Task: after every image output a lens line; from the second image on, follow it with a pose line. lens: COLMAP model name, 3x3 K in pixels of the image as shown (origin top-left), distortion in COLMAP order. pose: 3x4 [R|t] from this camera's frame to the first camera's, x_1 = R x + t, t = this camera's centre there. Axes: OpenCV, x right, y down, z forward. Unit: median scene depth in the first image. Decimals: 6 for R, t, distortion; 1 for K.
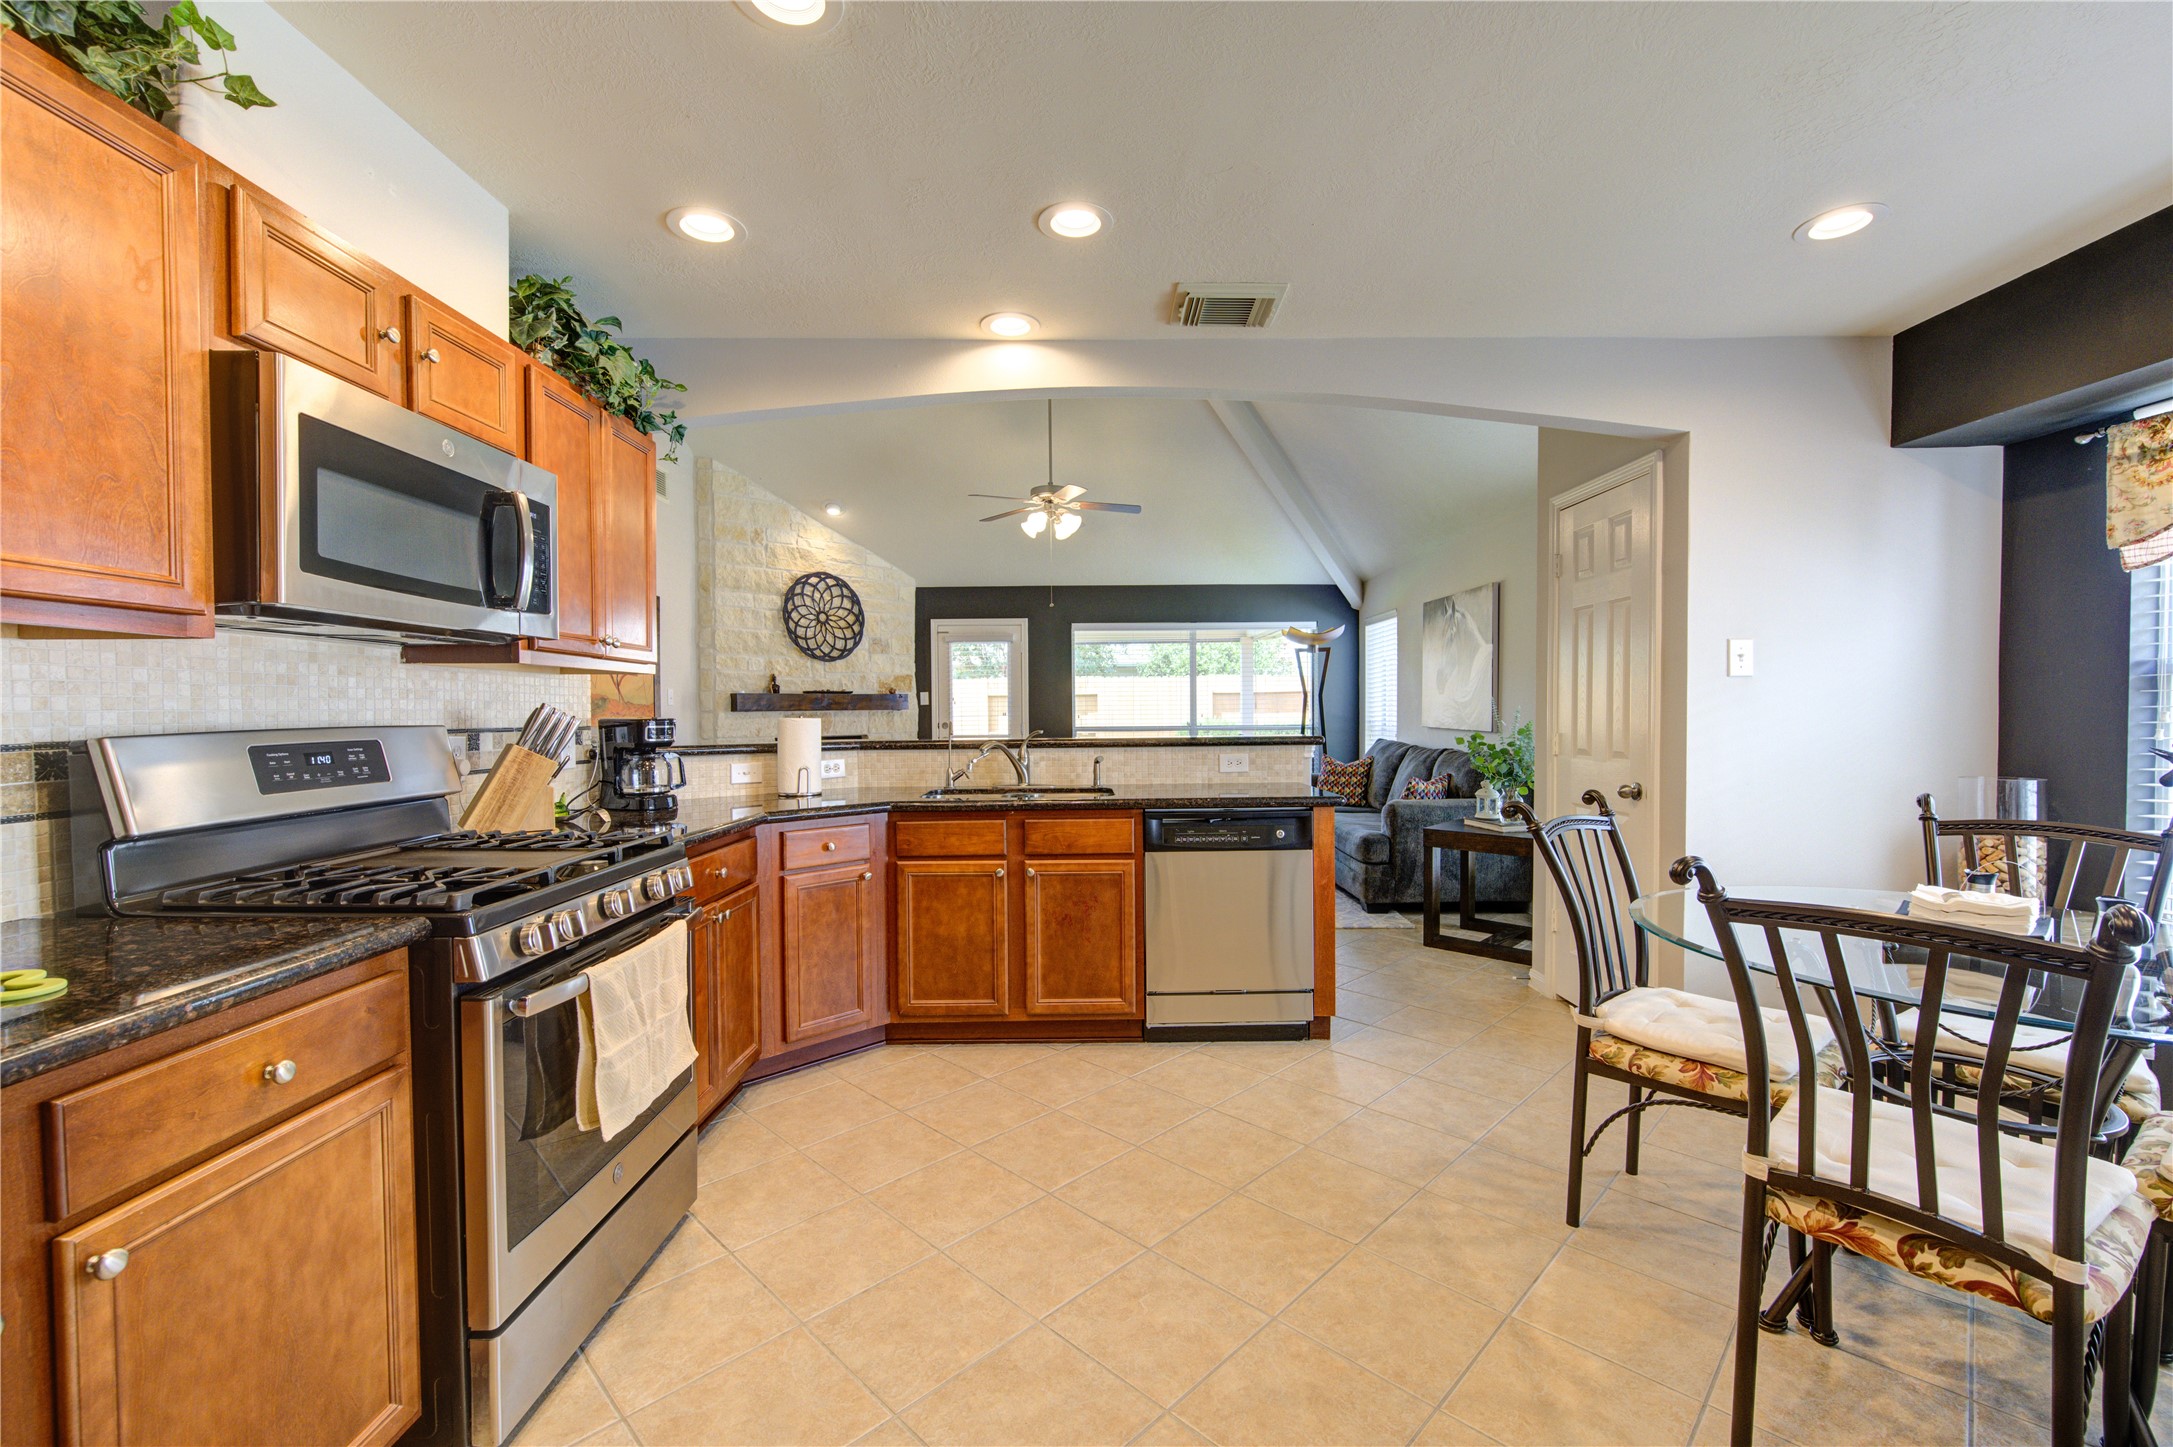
lens RADIAL K [[887.4, 0, 1099.8], [0, 887.4, 728.4], [0, 0, 1]] dist [-0.000607, -0.002687]
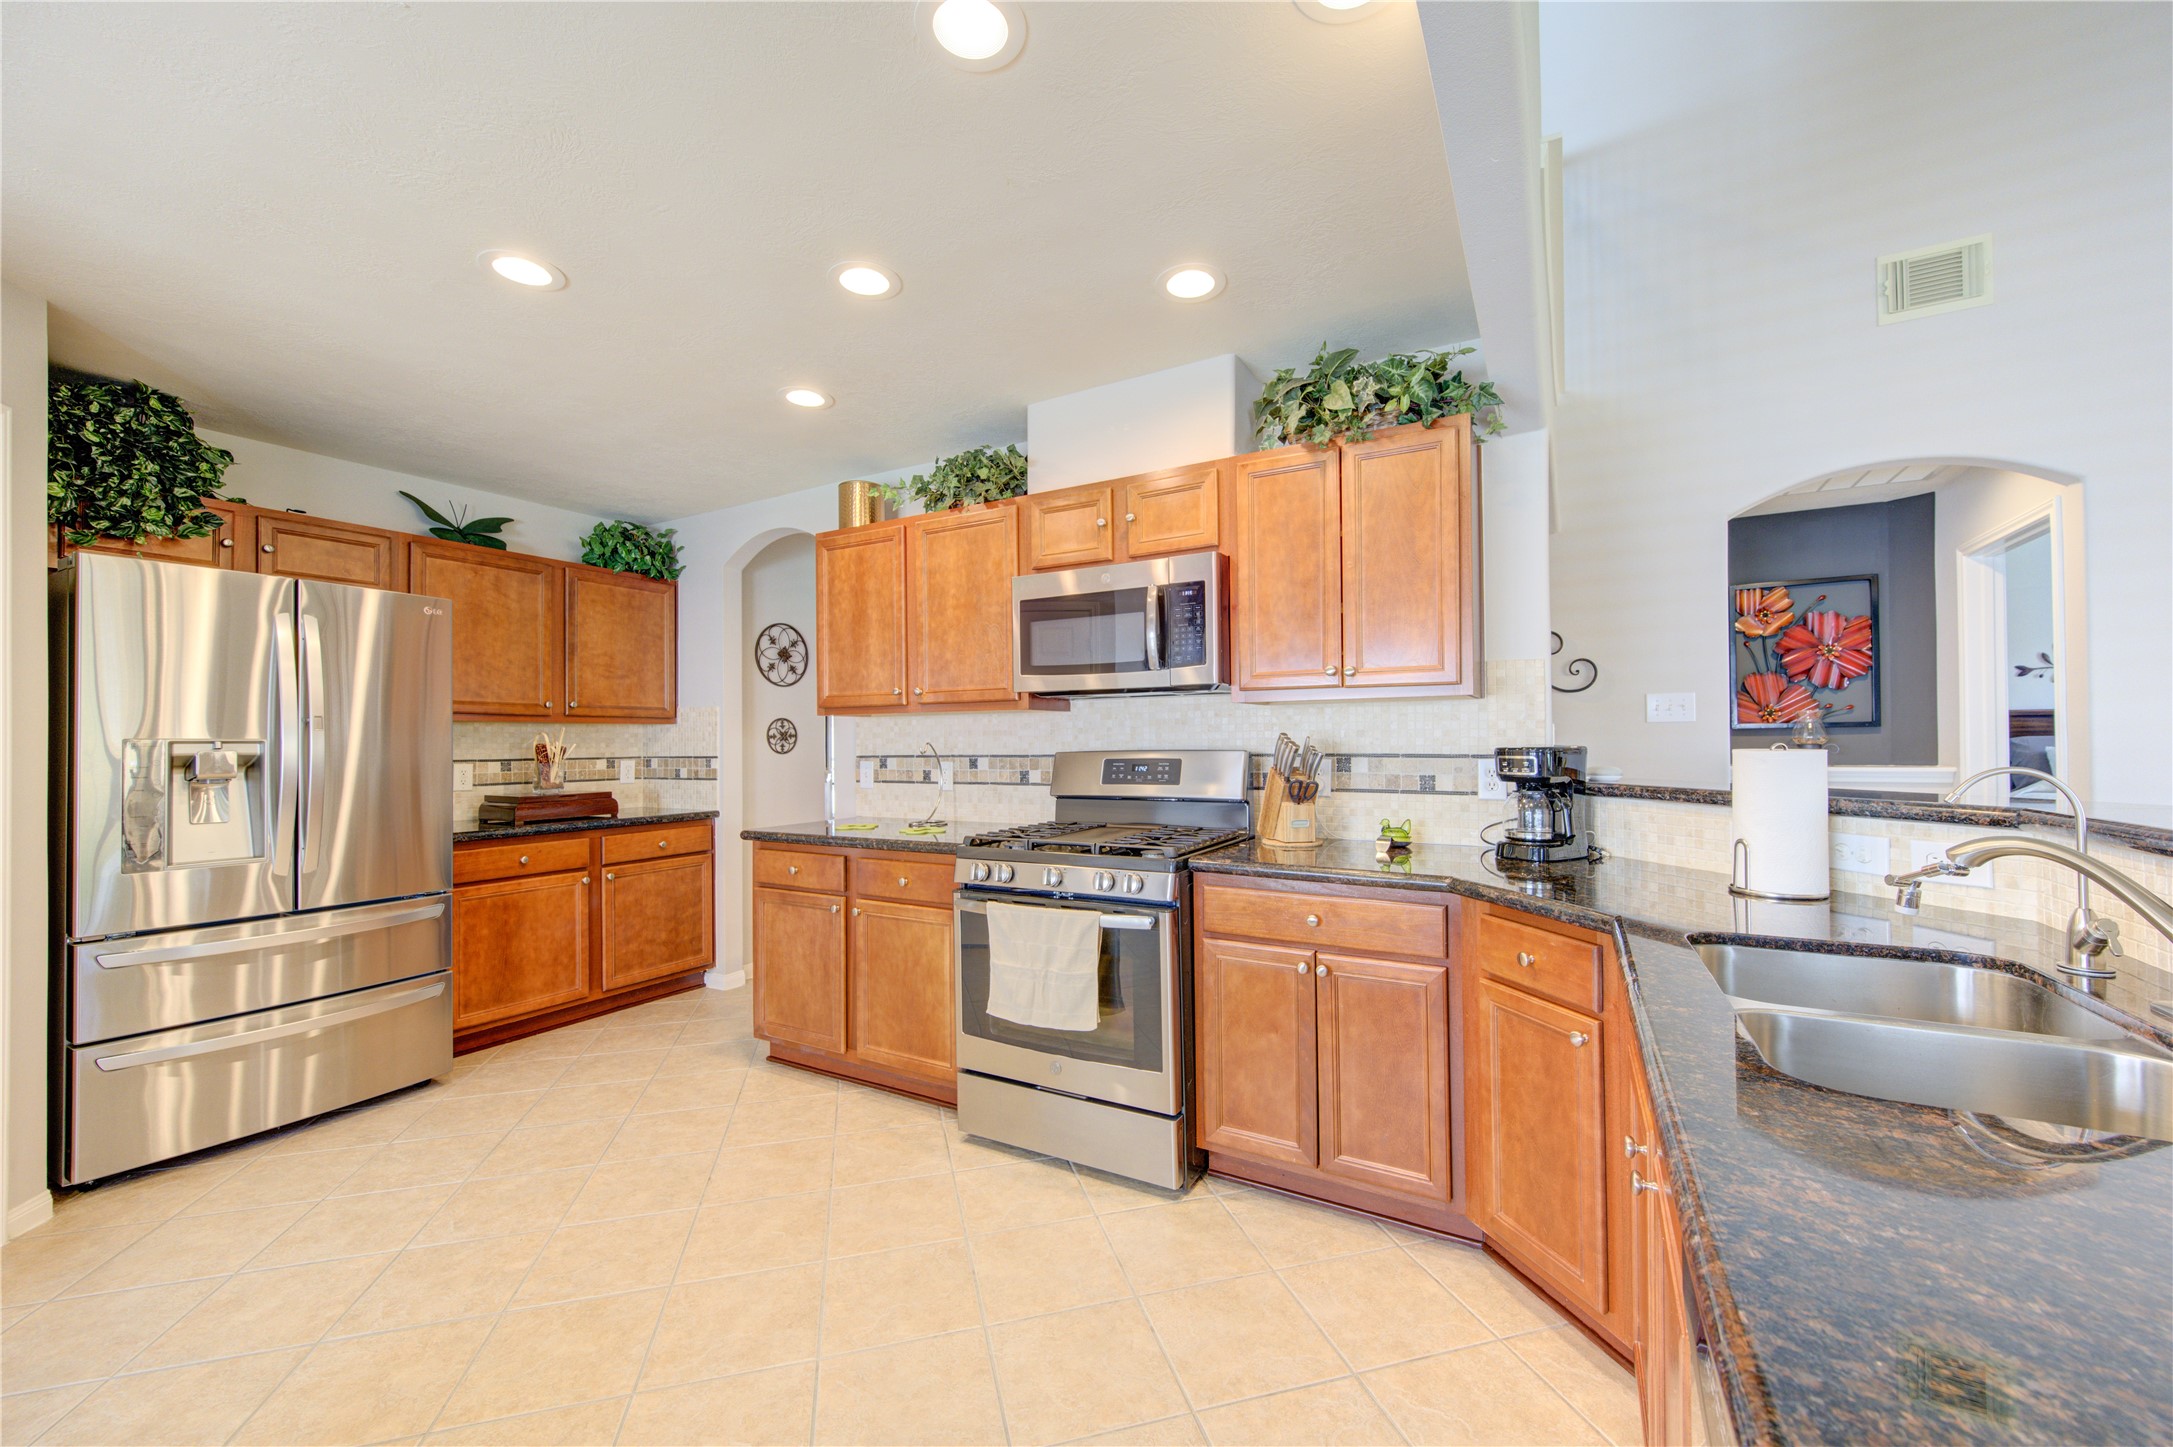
lens RADIAL K [[843.9, 0, 1098.3], [0, 843.9, 732.9], [0, 0, 1]] dist [0.000037, -0.000756]
pose [[-0.505030, 0.000714, -0.863102, 0.277429], [-0.005846, 0.999974, 0.004249, -0.019246], [0.863082, 0.007192, -0.505012, 0.820708]]
